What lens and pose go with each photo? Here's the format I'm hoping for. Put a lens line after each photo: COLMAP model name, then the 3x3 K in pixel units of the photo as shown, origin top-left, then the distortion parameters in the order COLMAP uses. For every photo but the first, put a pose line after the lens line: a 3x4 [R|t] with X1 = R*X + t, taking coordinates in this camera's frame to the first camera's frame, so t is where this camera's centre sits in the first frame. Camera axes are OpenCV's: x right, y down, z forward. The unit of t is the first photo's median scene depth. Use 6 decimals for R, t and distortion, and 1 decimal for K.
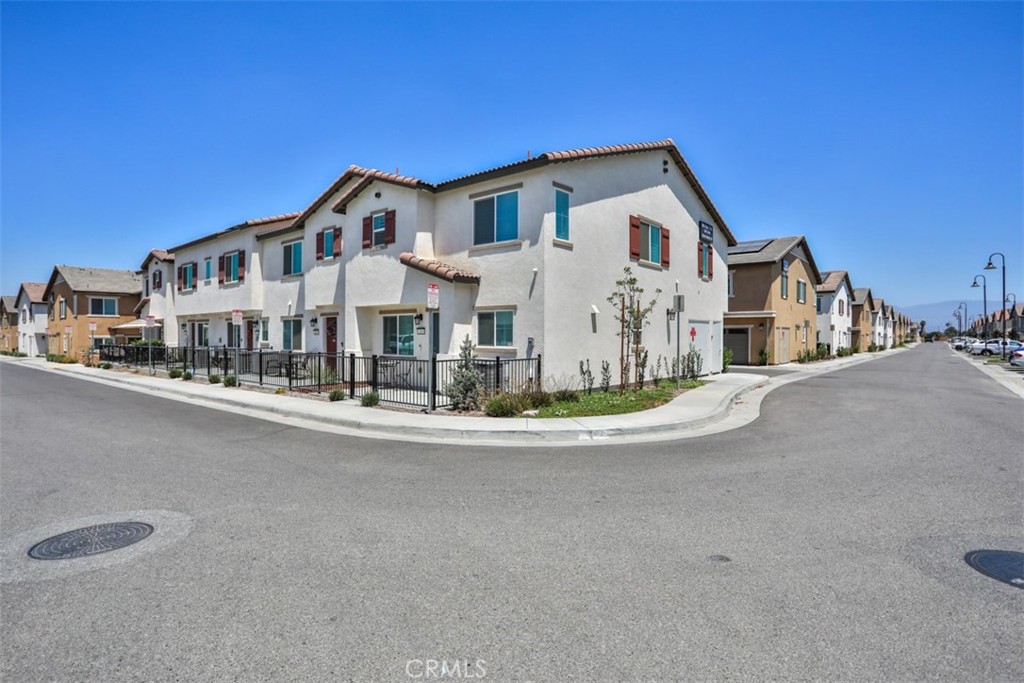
lens RADIAL K [[560.8, 0, 479.2], [0, 560.8, 341.8], [0, 0, 1]] dist [-0.096885, 0.047253]
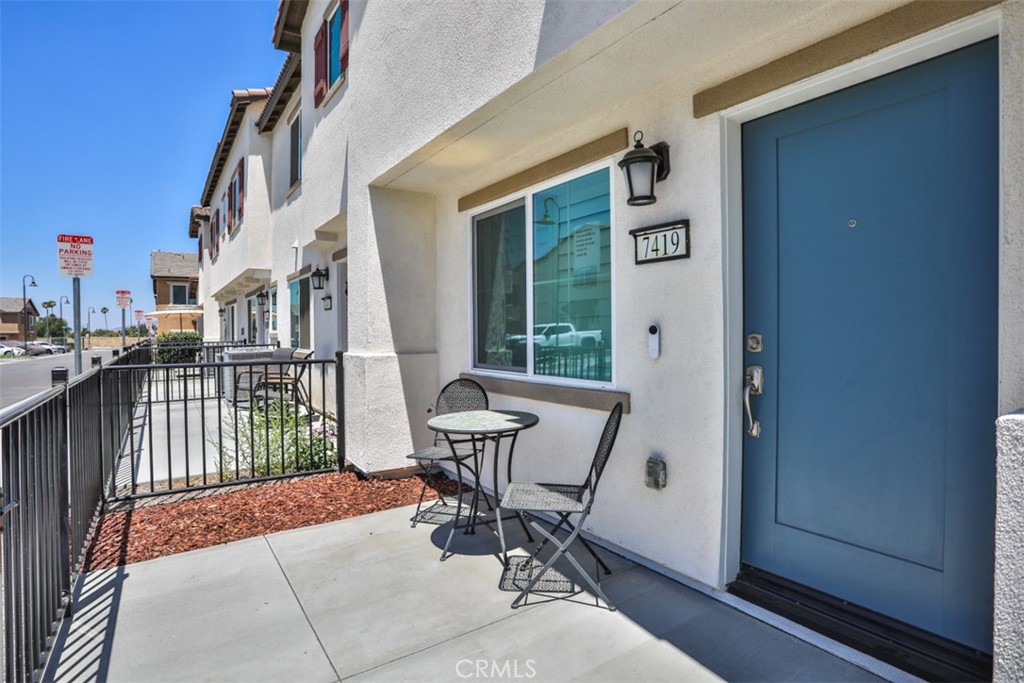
lens RADIAL K [[525.0, 0, 508.8], [0, 525.0, 338.5], [0, 0, 1]] dist [-0.082351, 0.037369]
pose [[0.978796, -0.005778, -0.204756, -0.114606], [0.006484, 0.999975, 0.002776, 0.008979], [0.204735, -0.004045, 0.978809, 0.819149]]
